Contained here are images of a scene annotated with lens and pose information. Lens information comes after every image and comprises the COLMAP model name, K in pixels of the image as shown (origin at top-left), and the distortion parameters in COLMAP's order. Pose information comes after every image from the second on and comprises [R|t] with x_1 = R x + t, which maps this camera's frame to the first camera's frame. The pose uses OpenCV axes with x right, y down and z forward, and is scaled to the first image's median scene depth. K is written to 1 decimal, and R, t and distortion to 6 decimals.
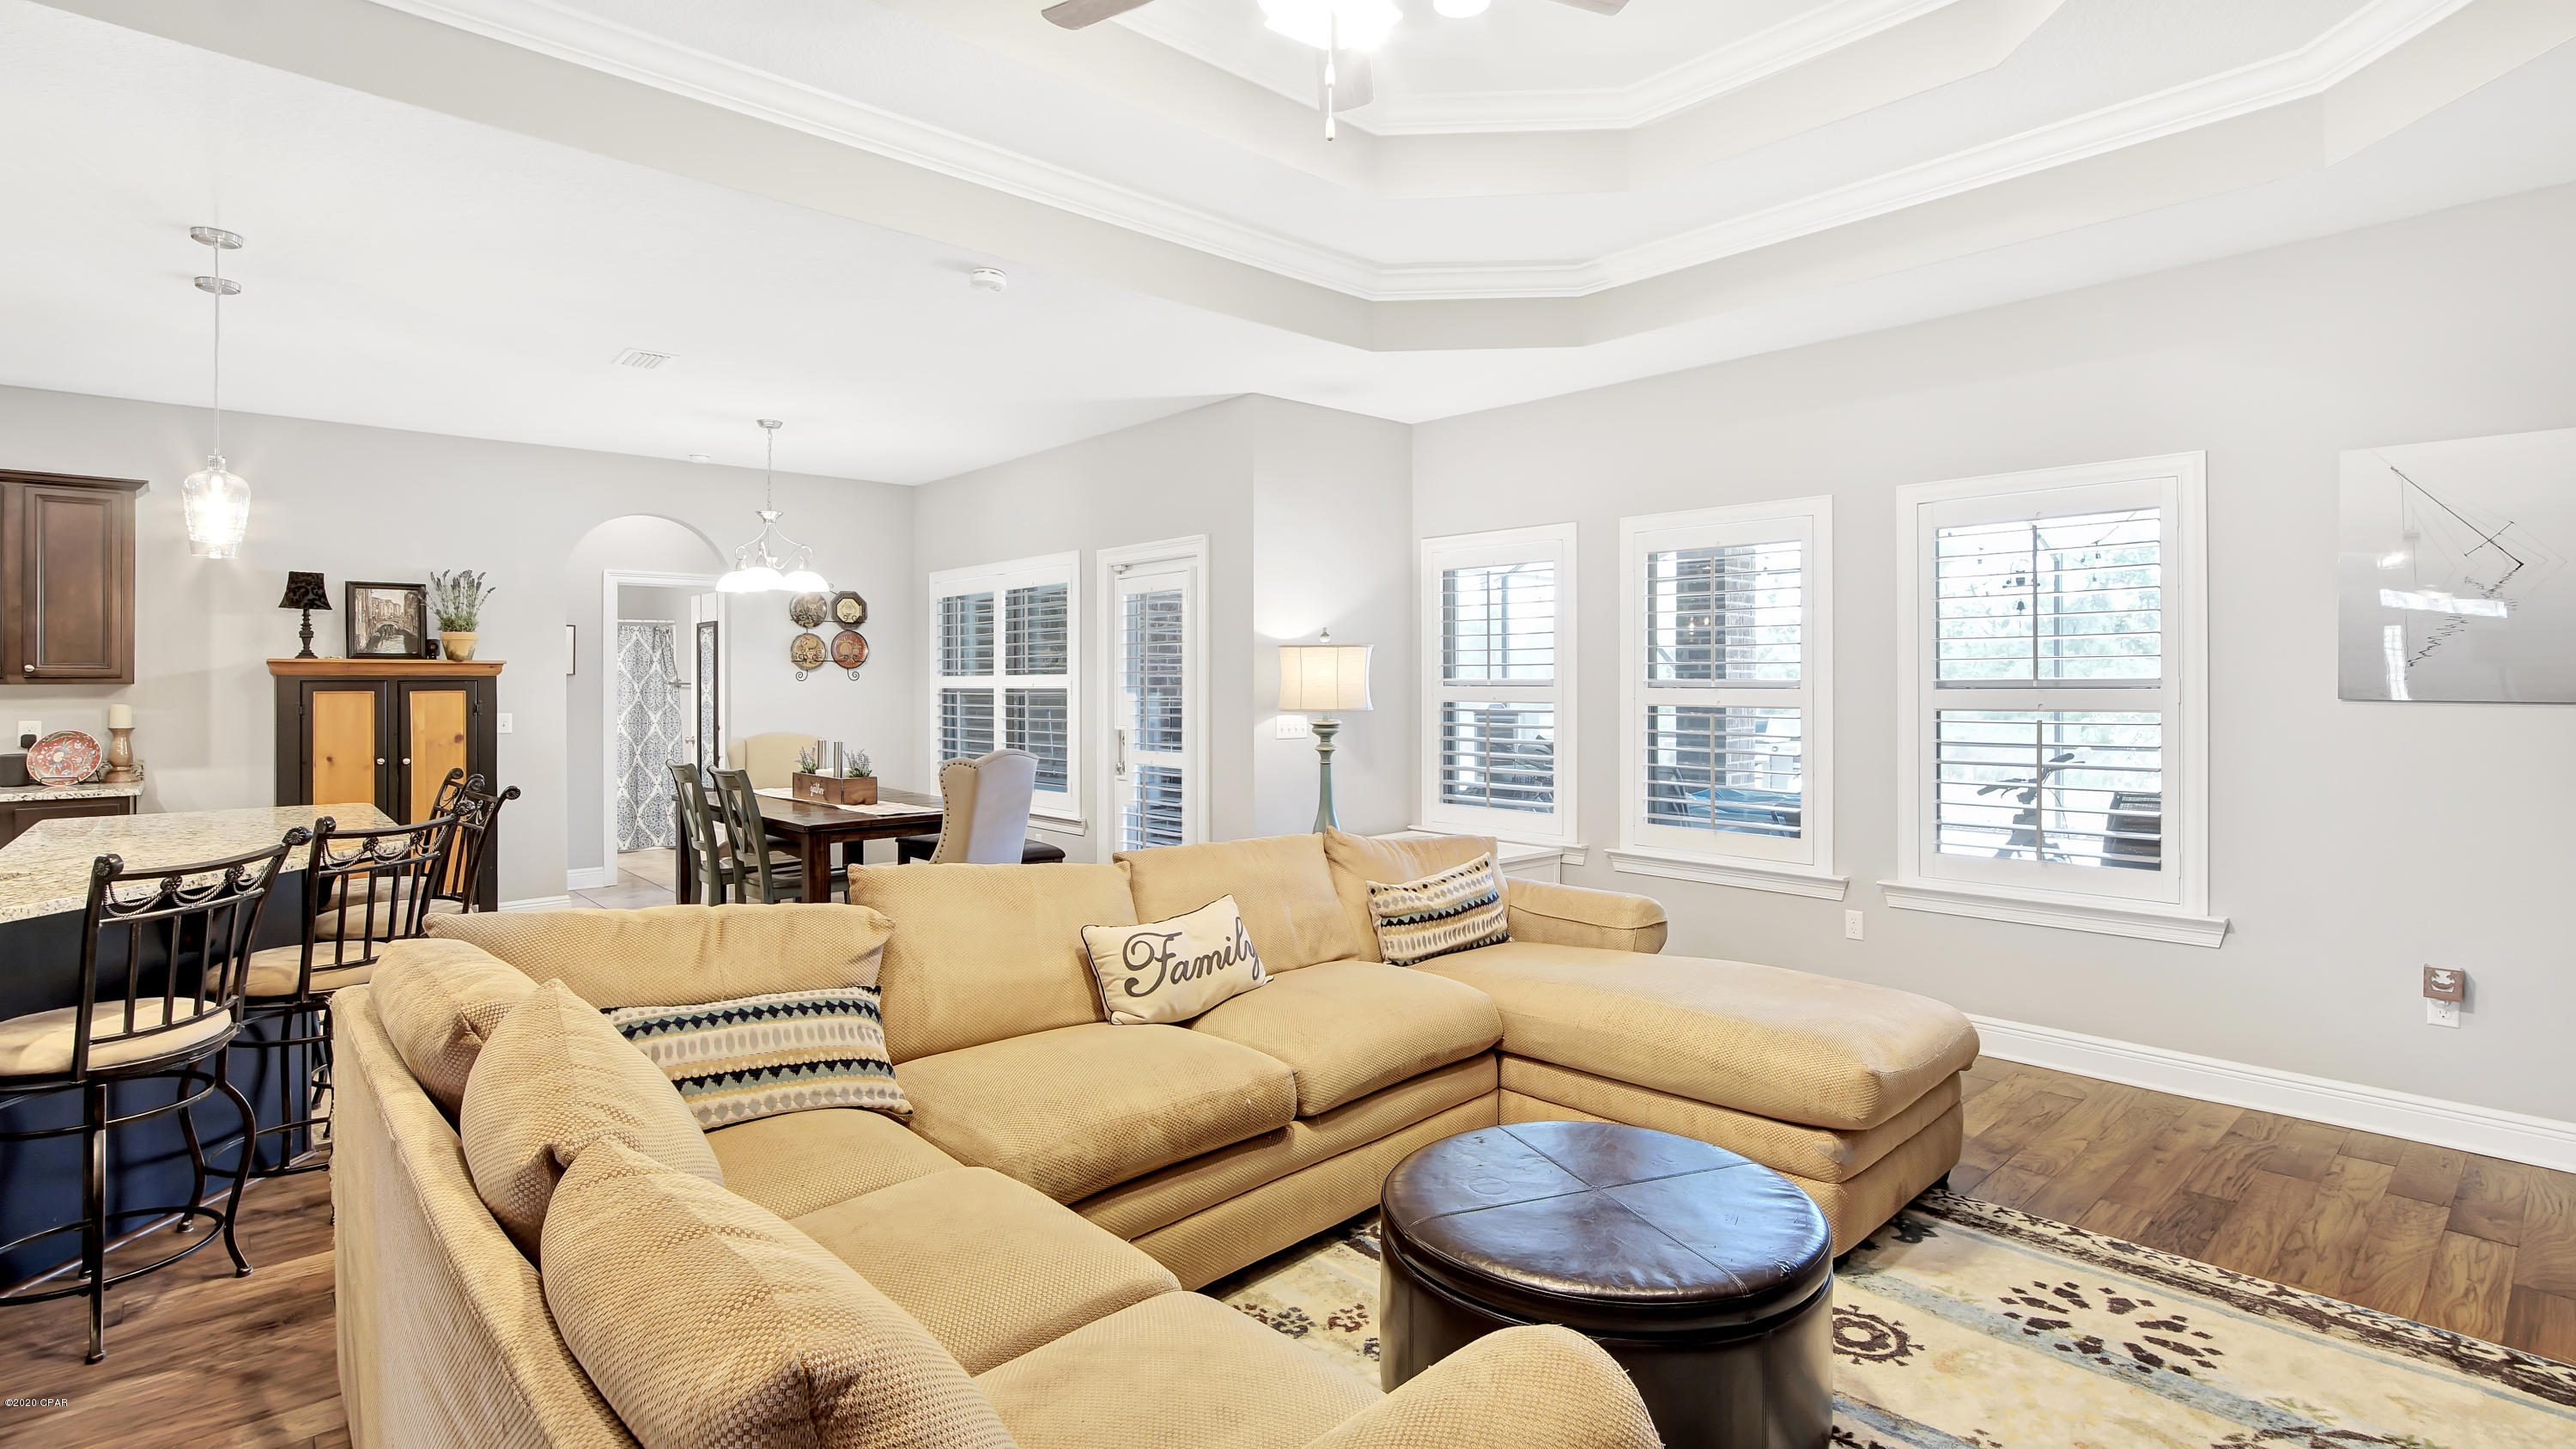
lens RADIAL K [[1199.9, 0, 1280.5], [0, 1199.9, 675.5], [0, 0, 1]] dist [-0.008033, 0.004350]
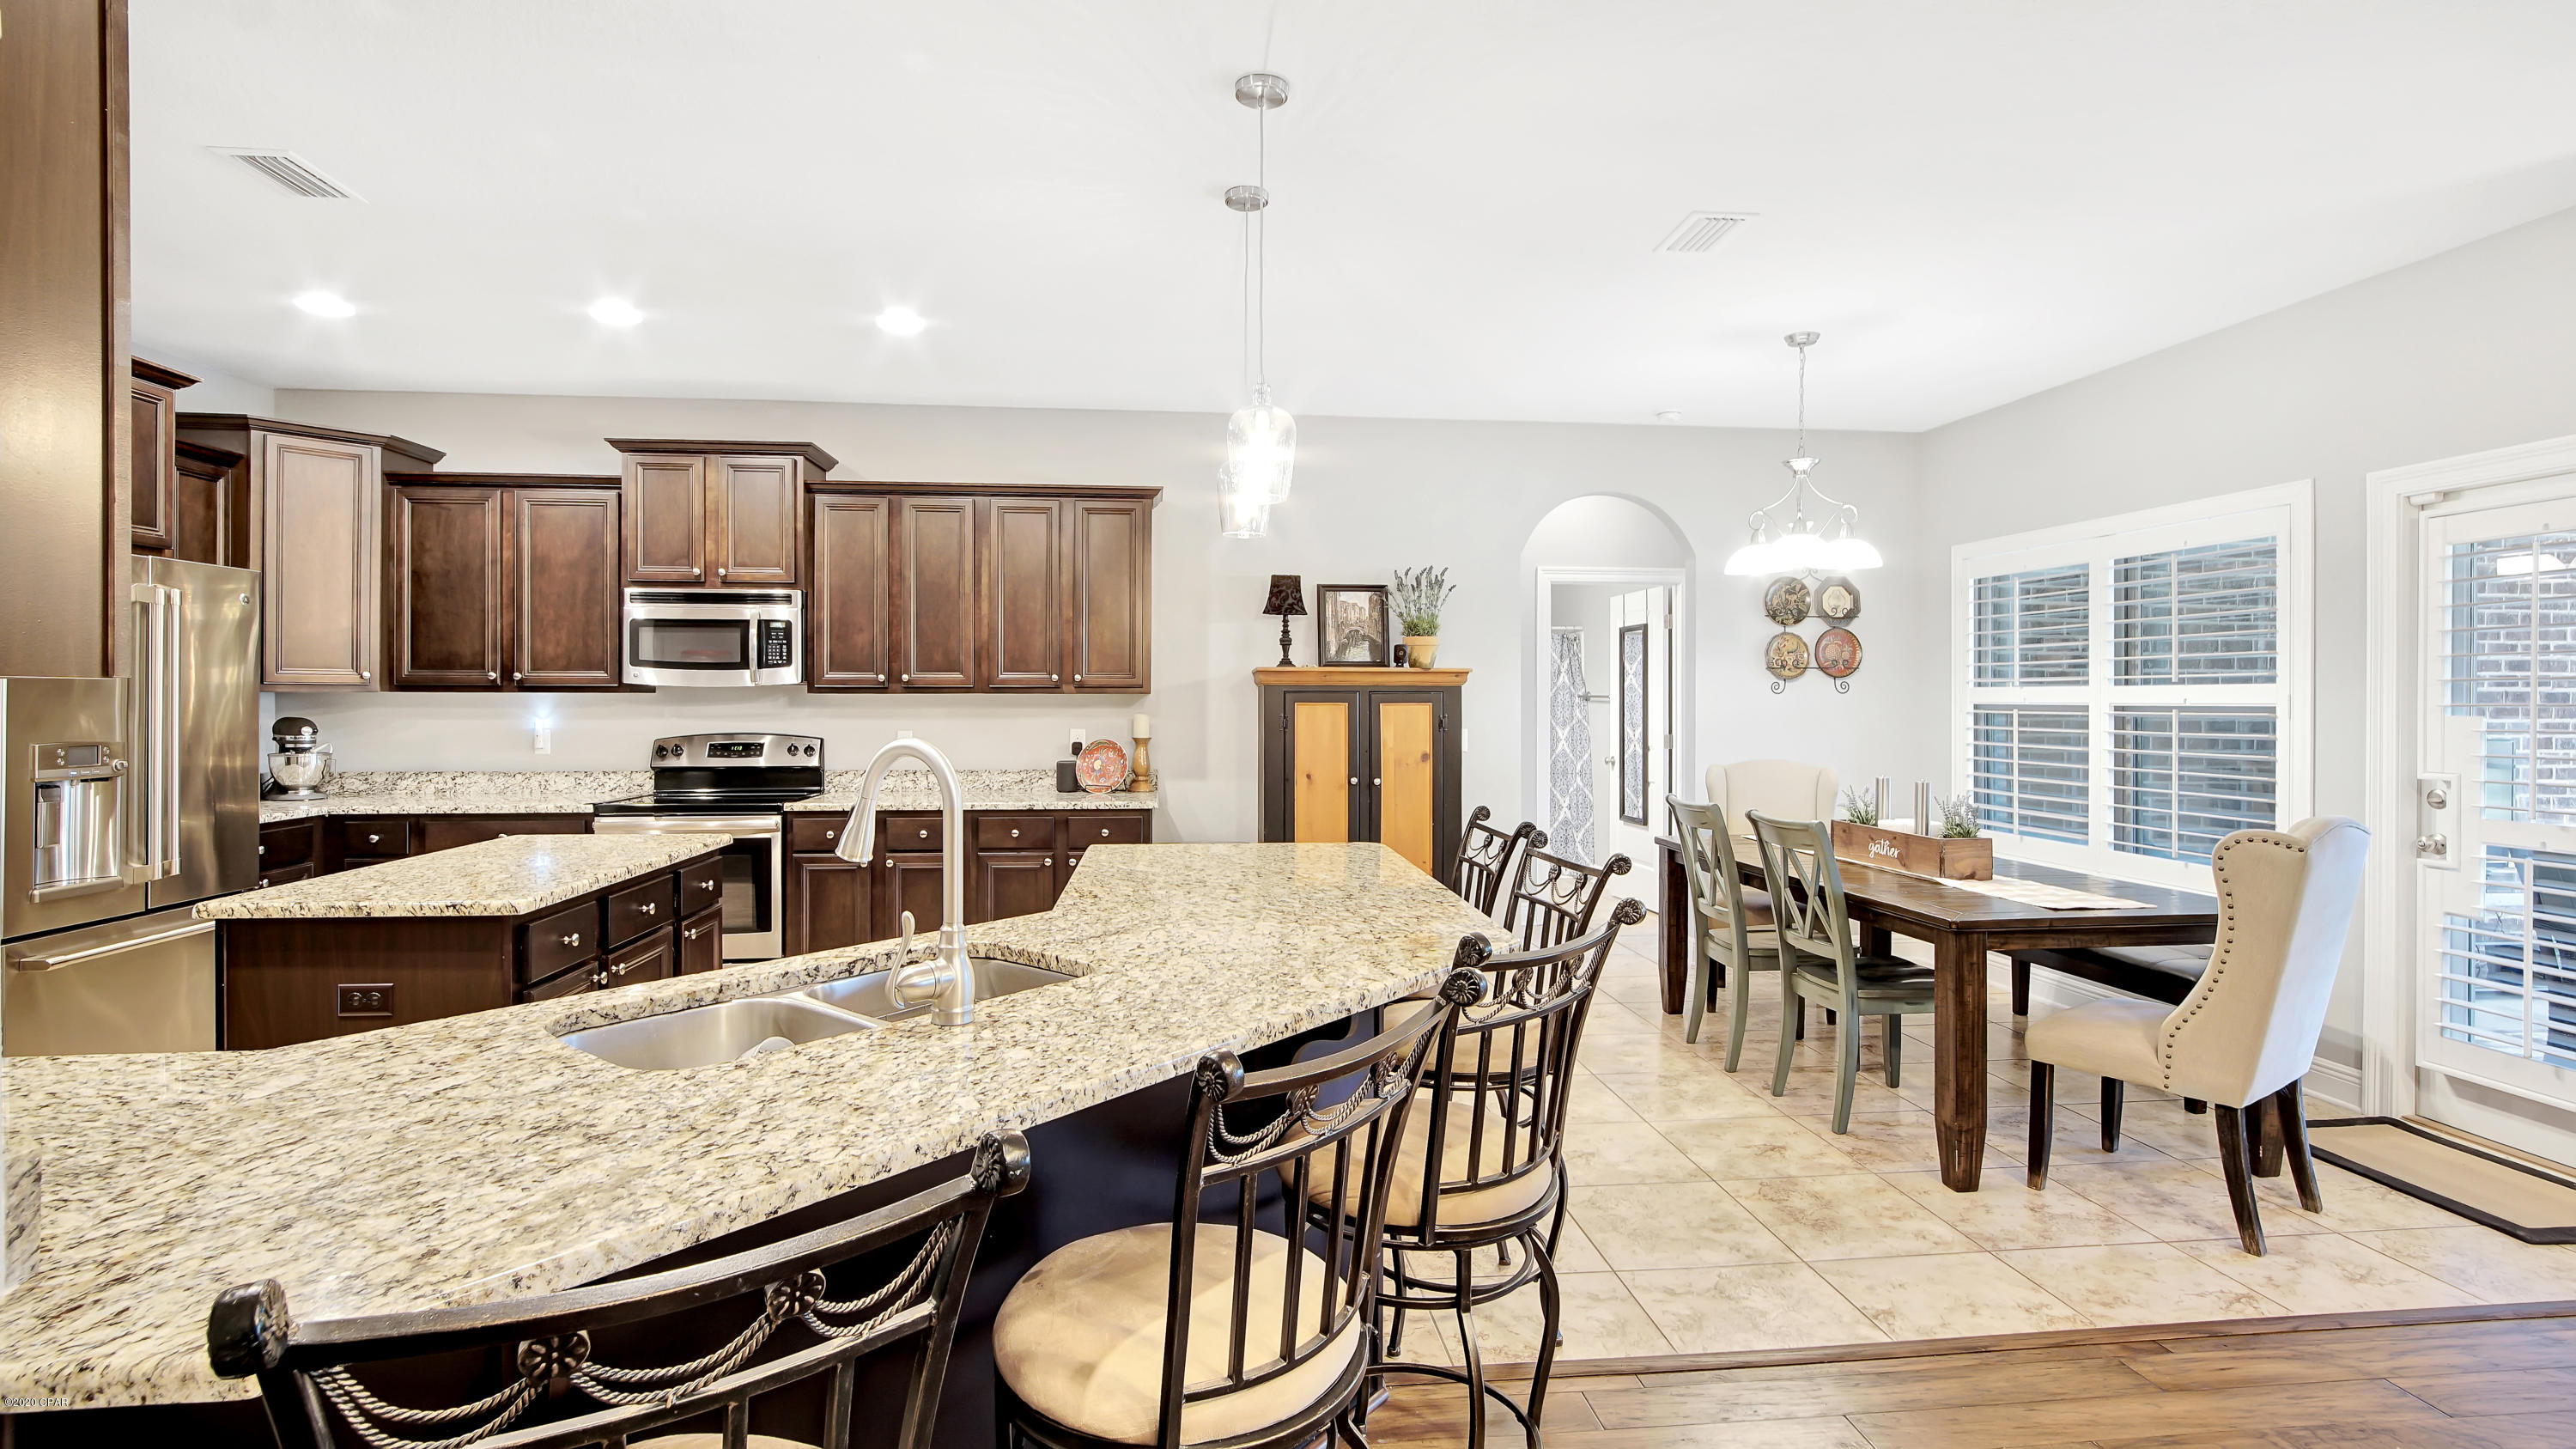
lens RADIAL K [[1199.9, 0, 1328.6], [0, 1199.9, 694.5], [0, 0, 1]] dist [-0.008033, 0.004350]
pose [[0.827742, 0.003597, -0.561097, -0.263680], [-0.001705, 0.999991, 0.003895, 0.003435], [0.561106, -0.002267, 0.827741, 0.243633]]
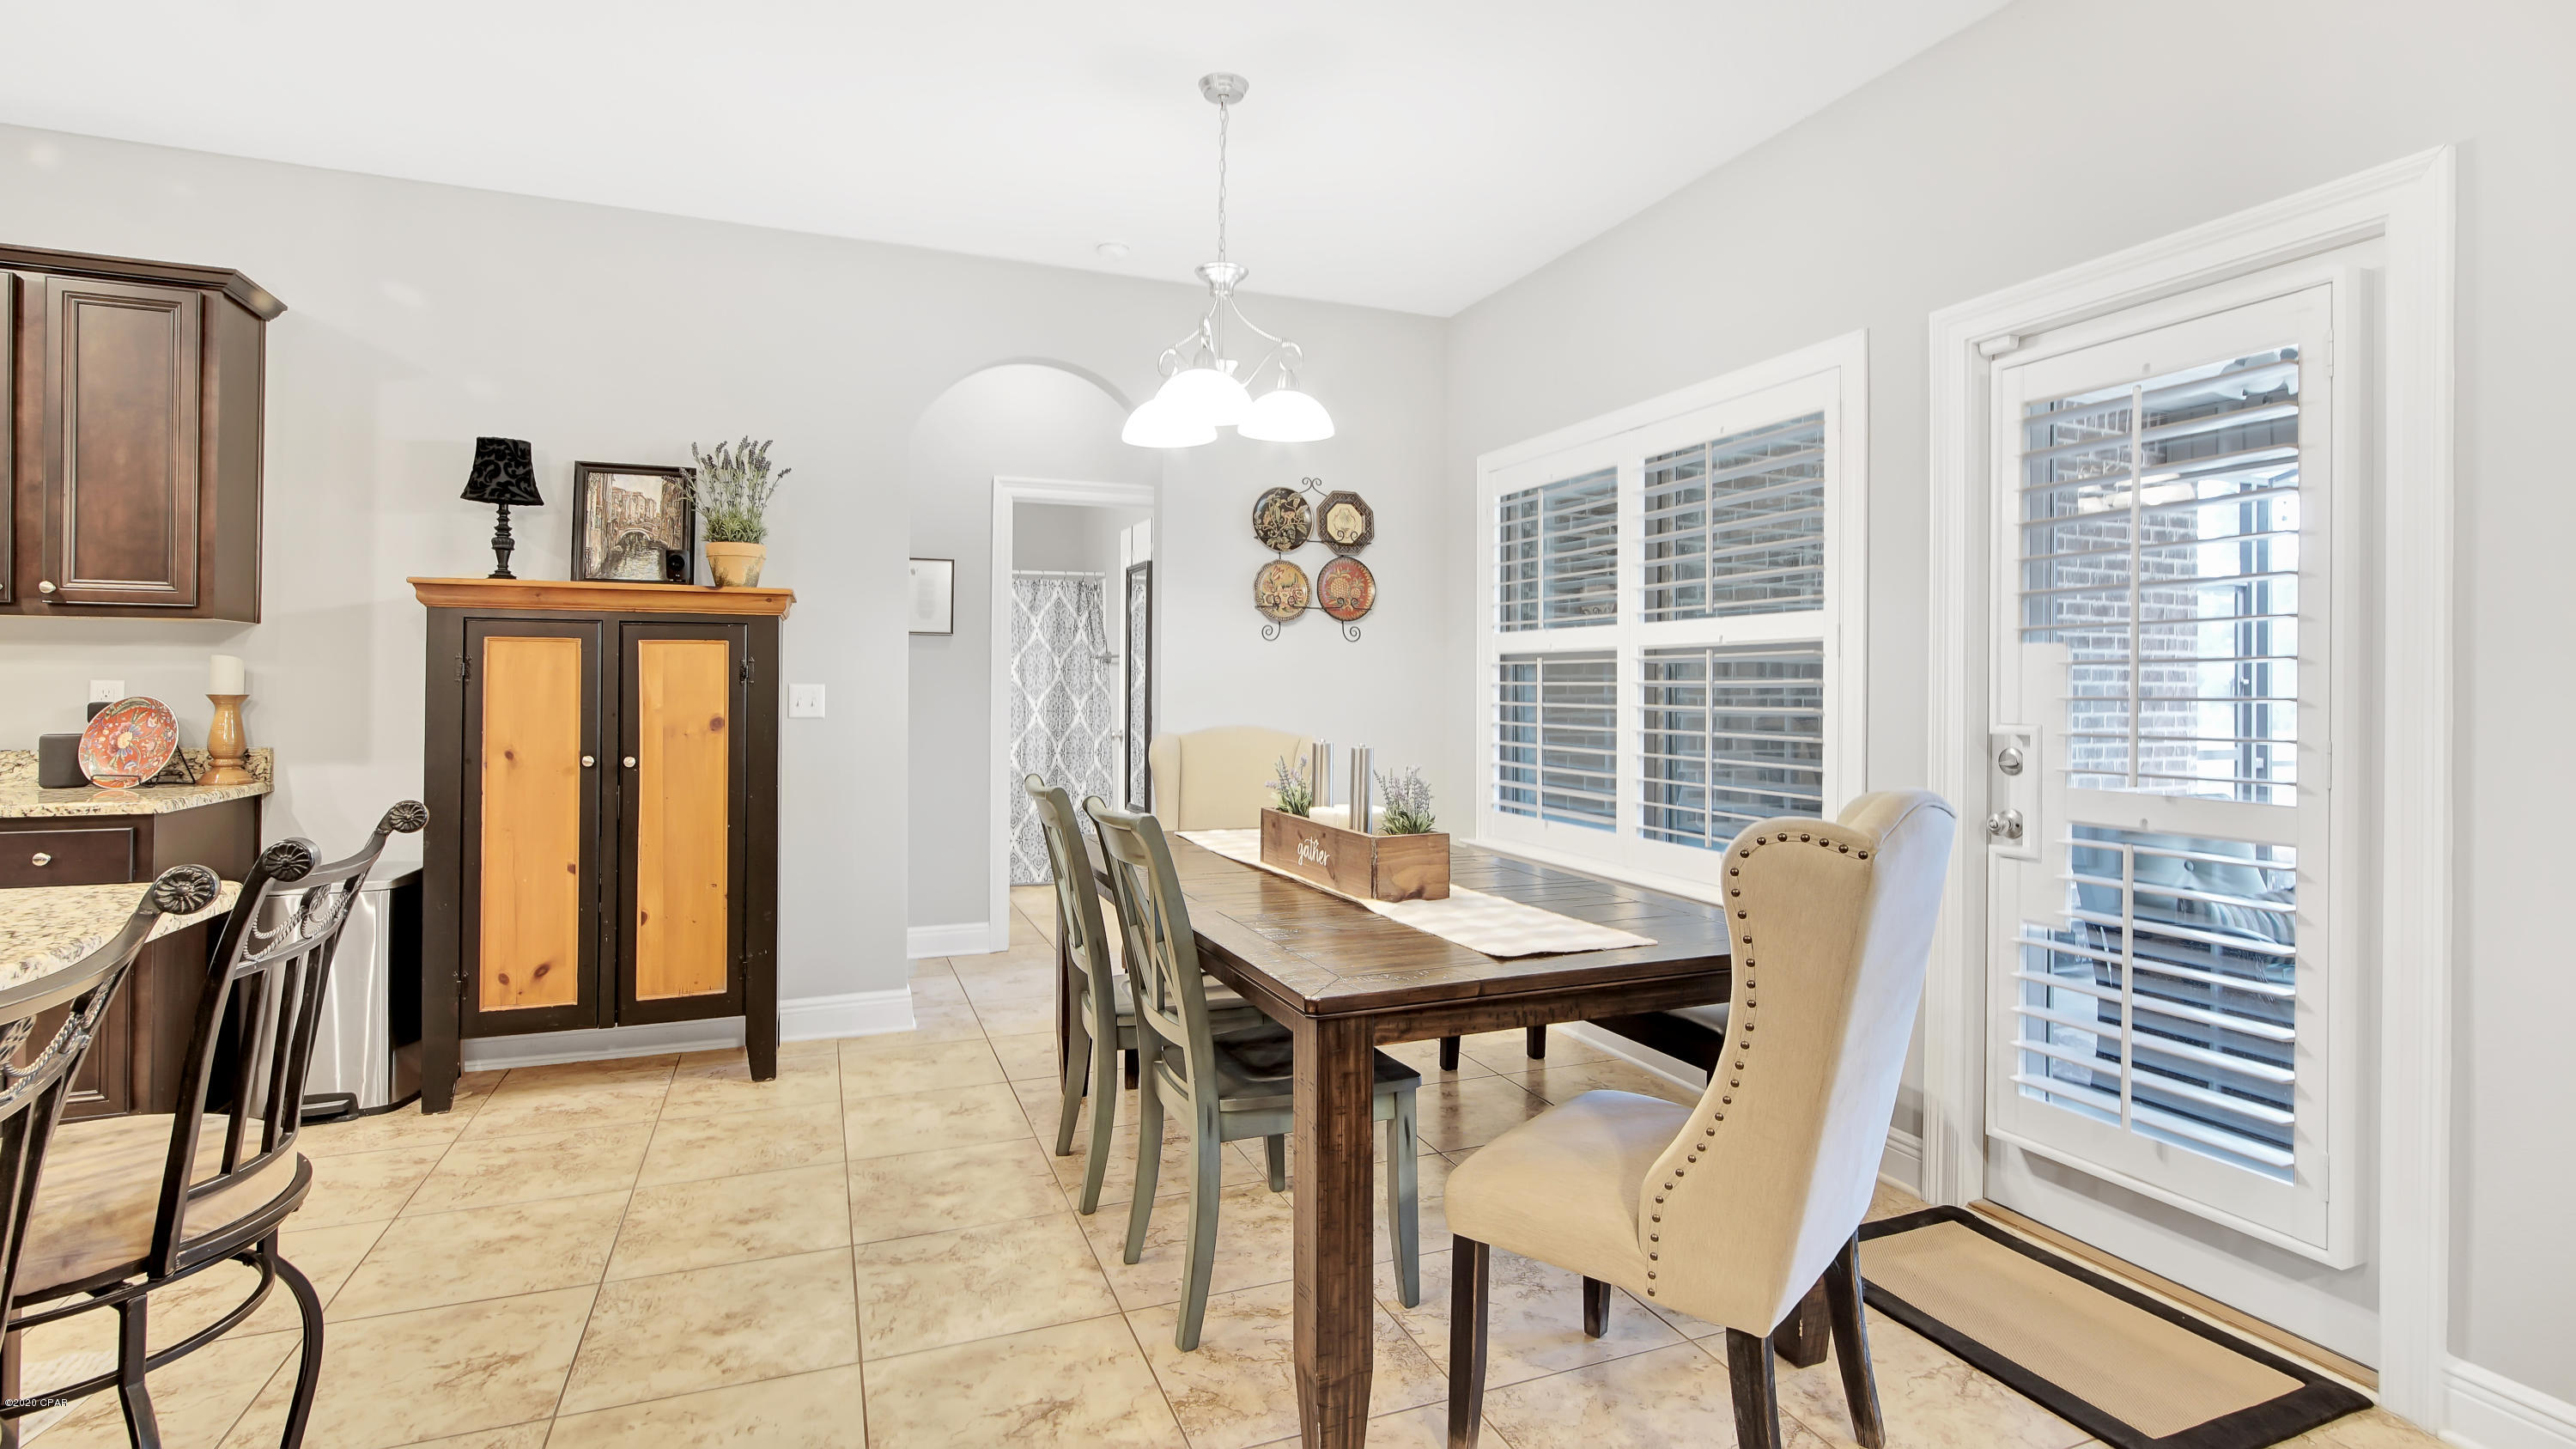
lens RADIAL K [[1199.9, 0, 1341.7], [0, 1199.9, 674.0], [0, 0, 1]] dist [-0.008033, 0.004350]
pose [[0.953179, 0.007252, -0.302318, -0.239435], [-0.008289, 0.999963, -0.002149, 0.028910], [0.302291, 0.004554, 0.953205, 0.570070]]
